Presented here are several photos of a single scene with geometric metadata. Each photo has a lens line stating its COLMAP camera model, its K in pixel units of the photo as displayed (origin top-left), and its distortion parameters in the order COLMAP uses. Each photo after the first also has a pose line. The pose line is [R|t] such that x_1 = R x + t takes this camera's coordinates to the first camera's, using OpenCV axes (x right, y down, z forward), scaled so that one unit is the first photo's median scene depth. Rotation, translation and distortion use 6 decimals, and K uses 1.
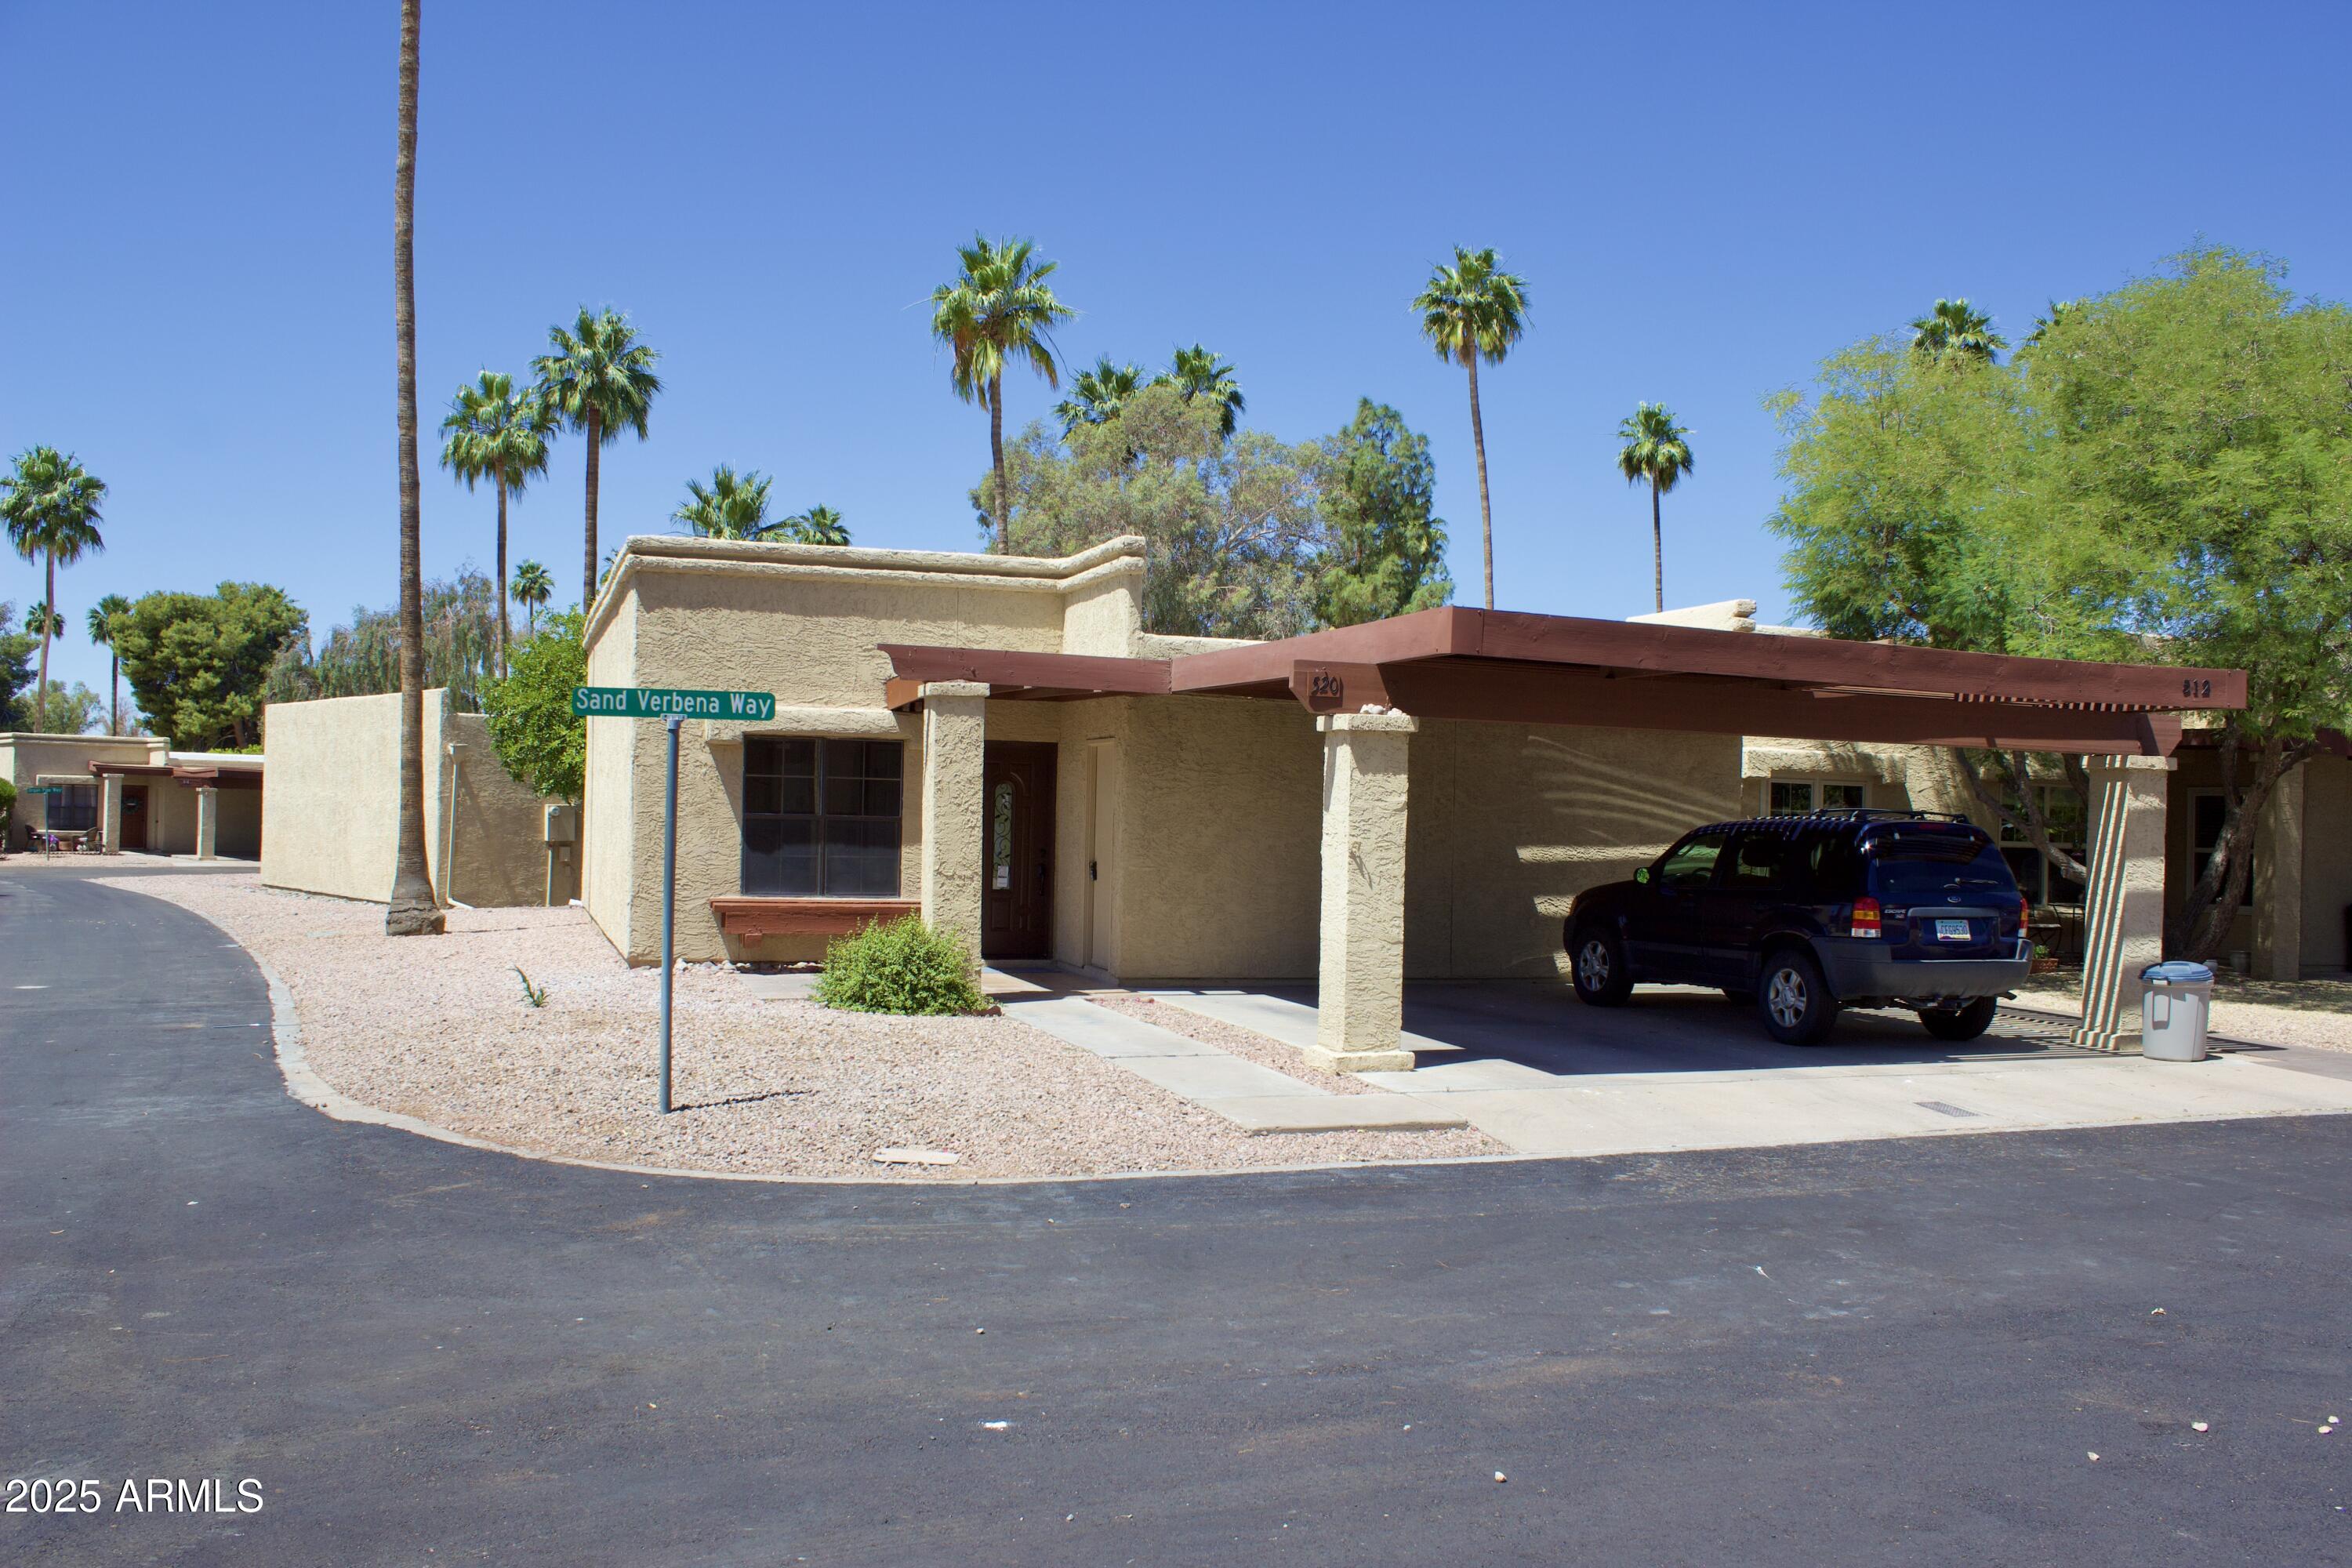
lens RADIAL K [[1967.3, 0, 1168.9], [0, 1967.3, 815.1], [0, 0, 1]] dist [-0.206580, 0.257071]
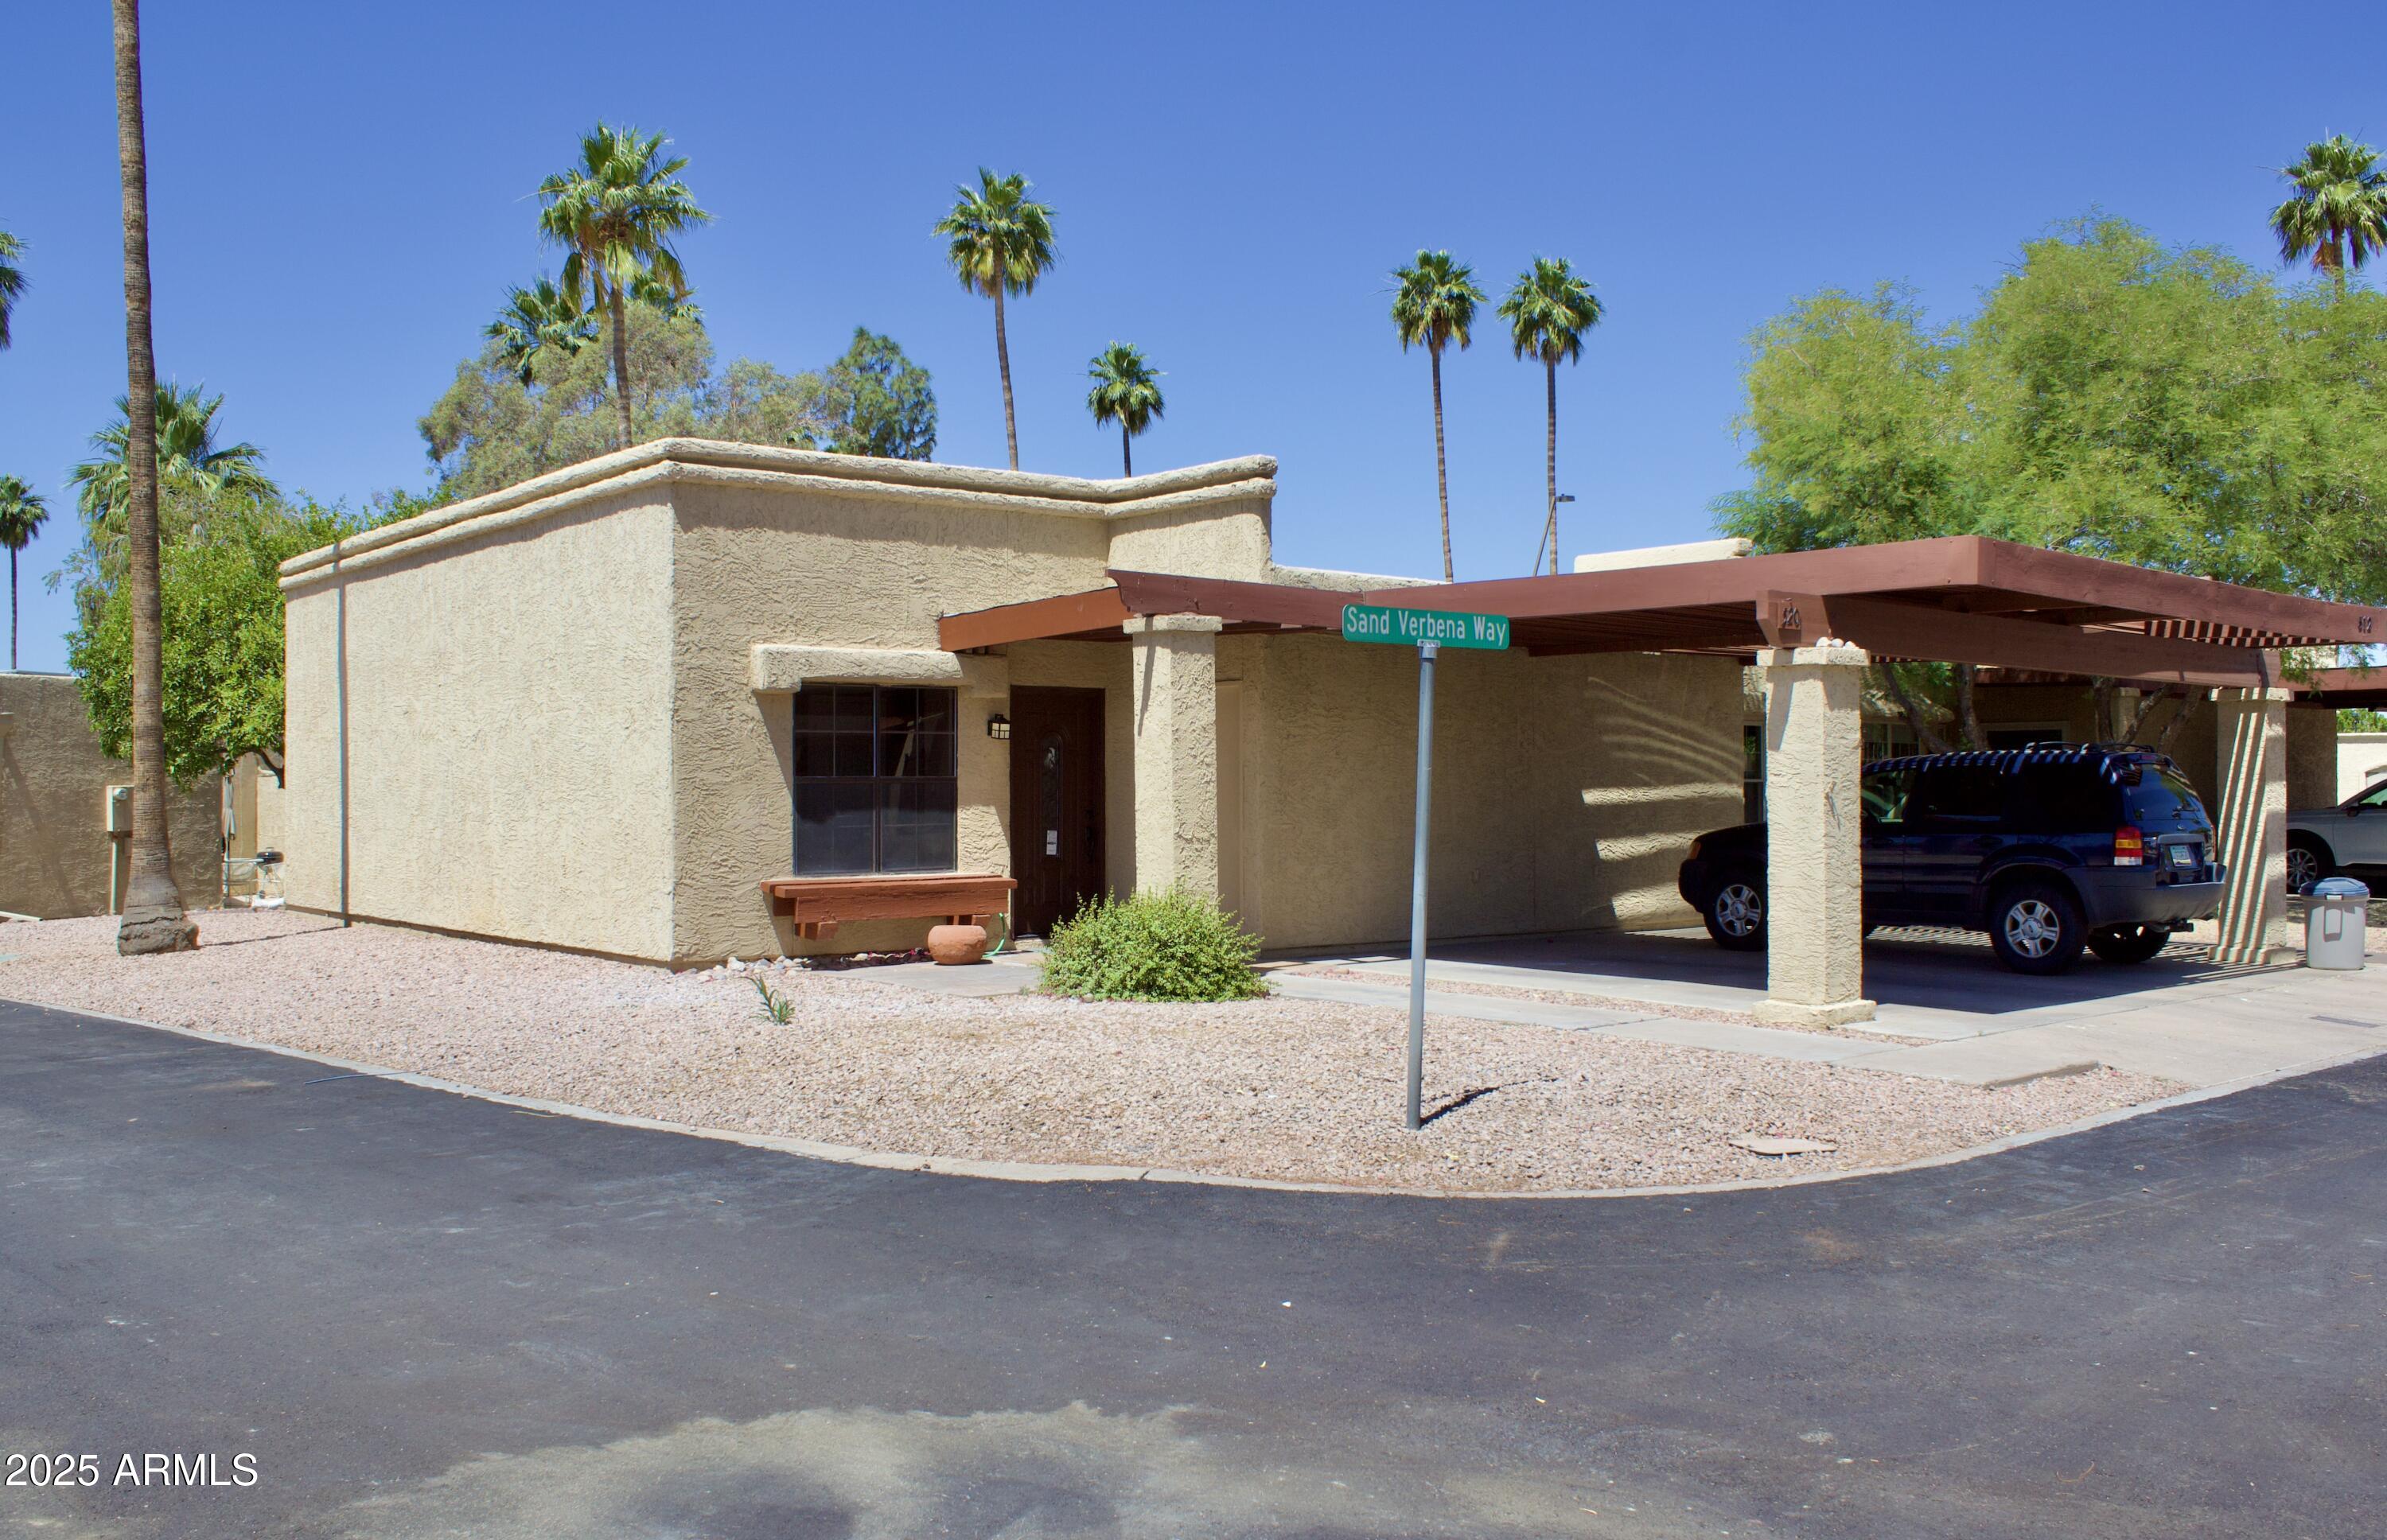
lens RADIAL K [[2065.7, 0, 1186.5], [0, 2065.7, 829.6], [0, 0, 1]] dist [-0.193072, 0.227553]
pose [[0.938778, -0.034136, 0.342826, -0.361627], [0.025593, 0.999240, 0.029413, -0.000099], [-0.343570, -0.018839, 0.938938, 0.125098]]
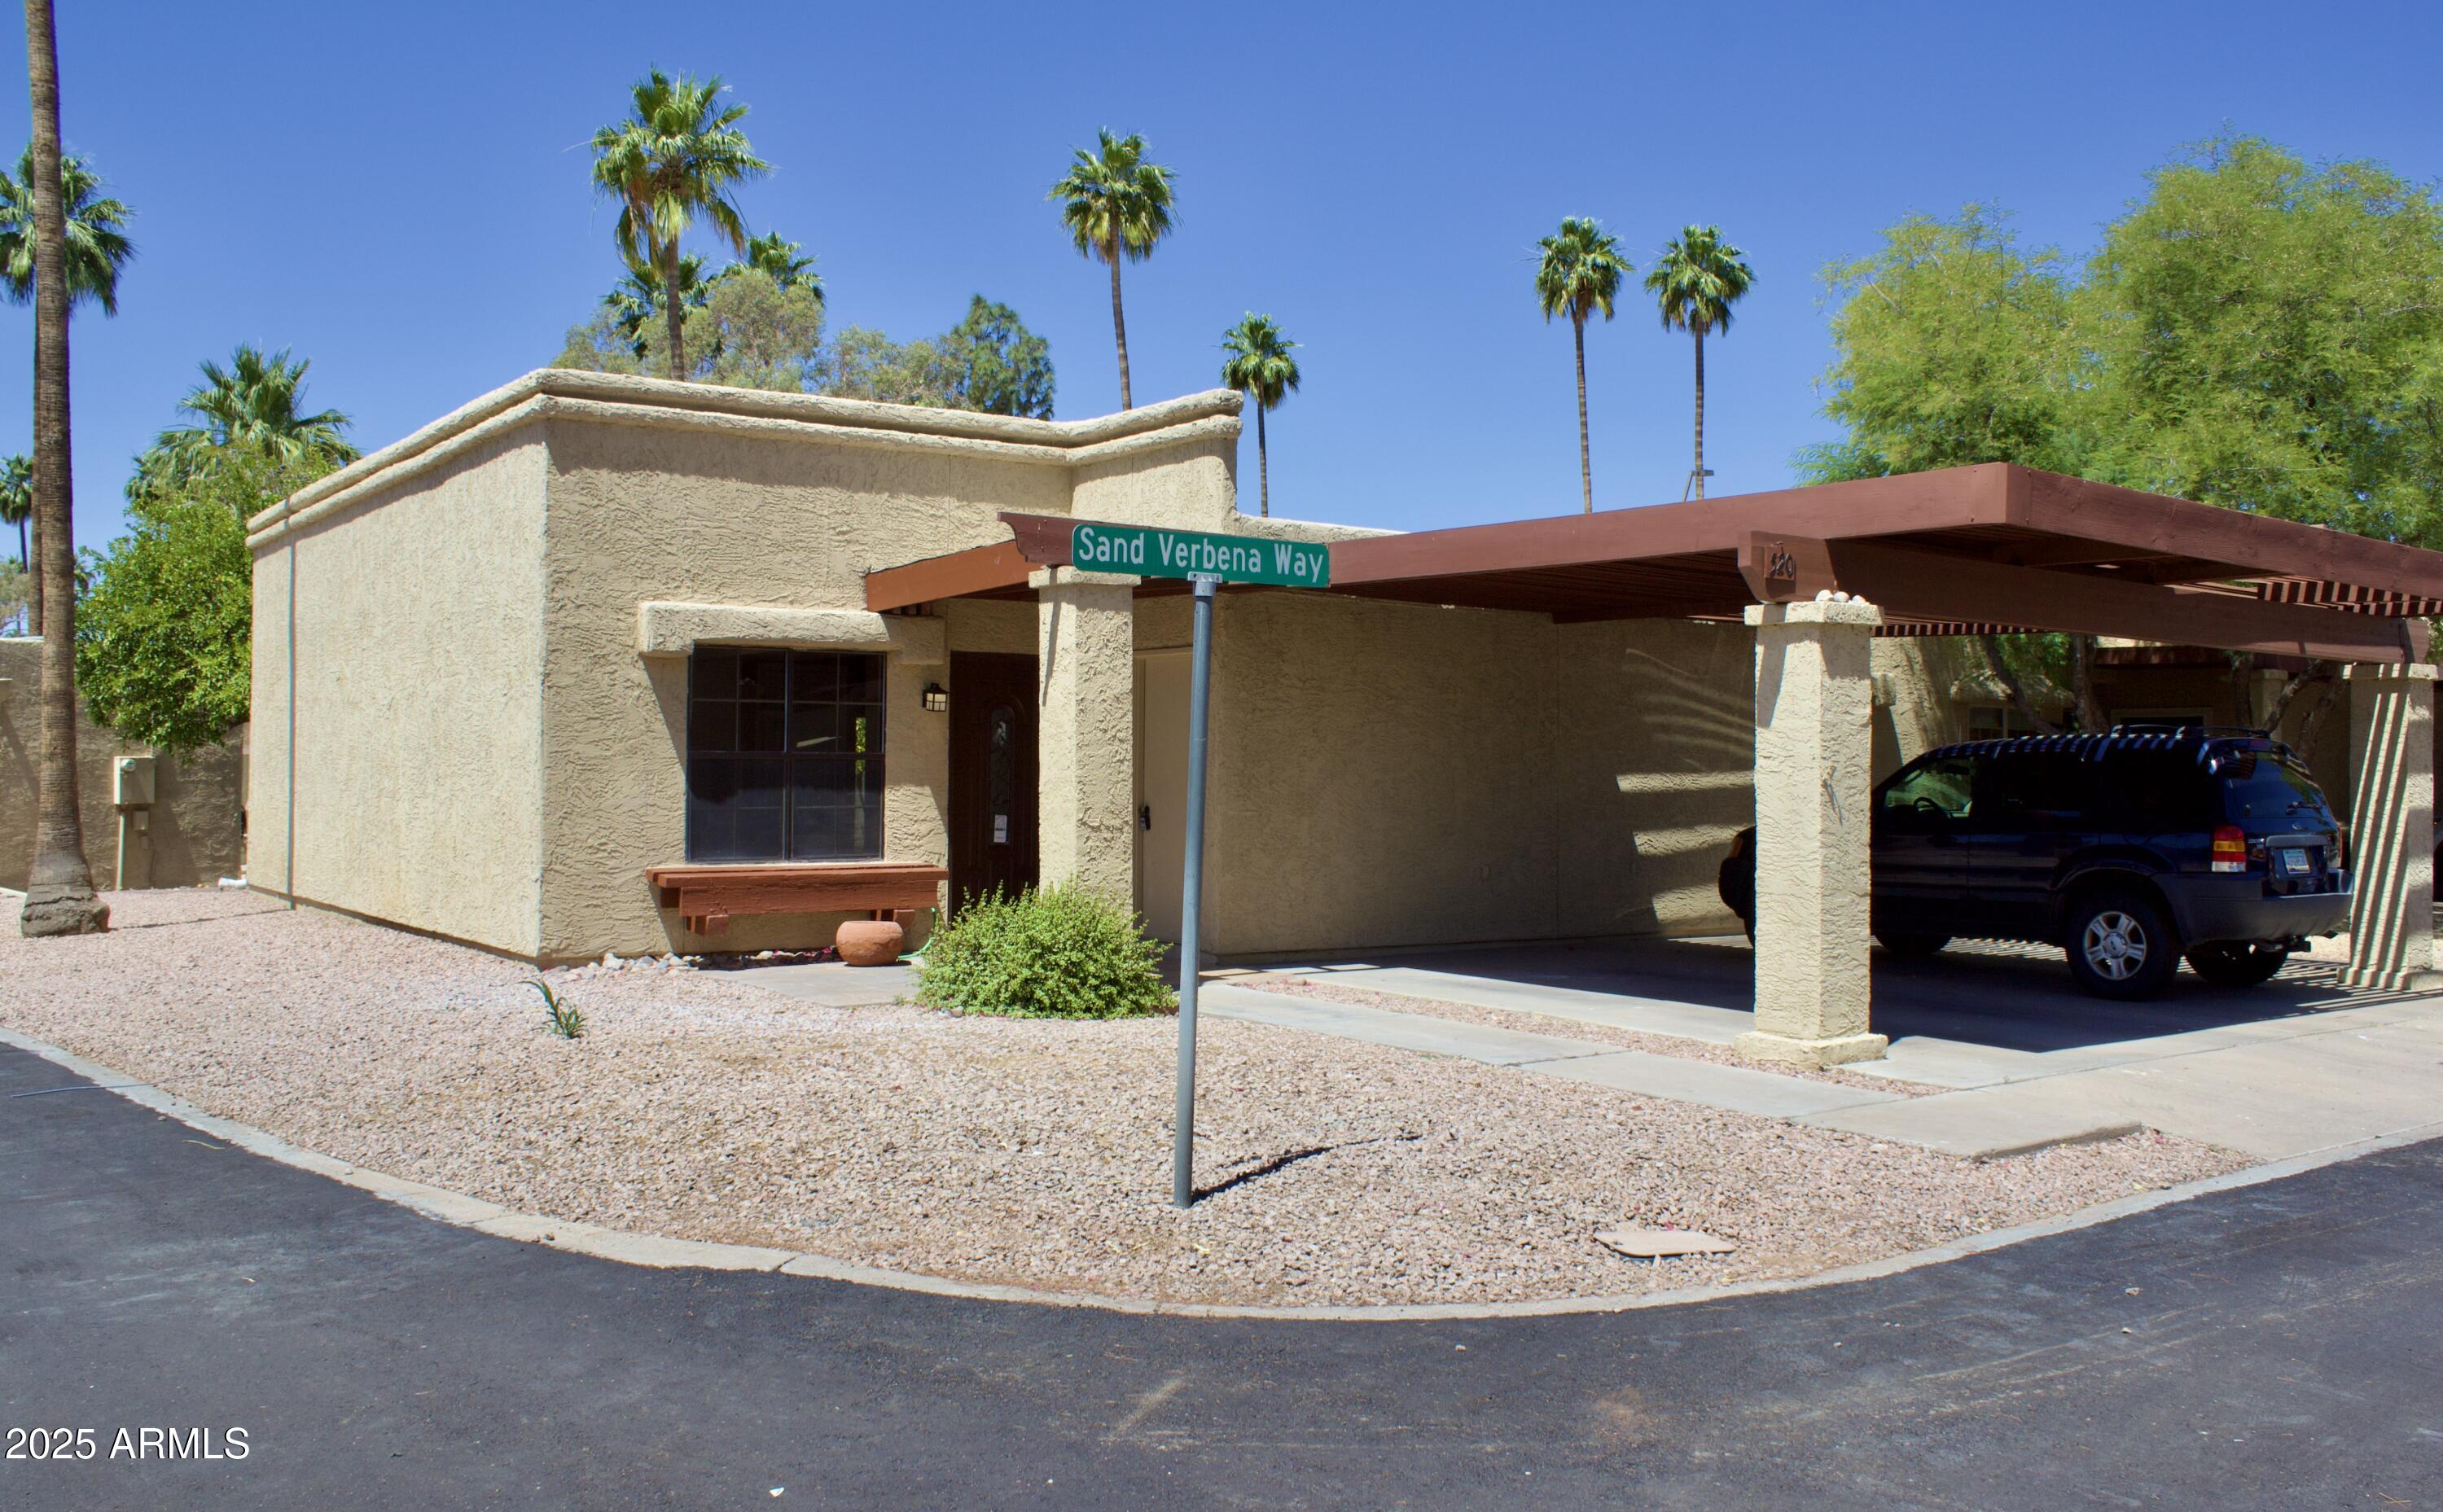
lens RADIAL K [[2087.6, 0, 1232.3], [0, 2087.6, 797.9], [0, 0, 1]] dist [-0.194914, 0.217846]
pose [[0.957936, -0.020074, 0.286278, -0.245333], [0.015168, 0.999698, 0.019346, 0.004528], [-0.286580, -0.014190, 0.957951, 0.196669]]
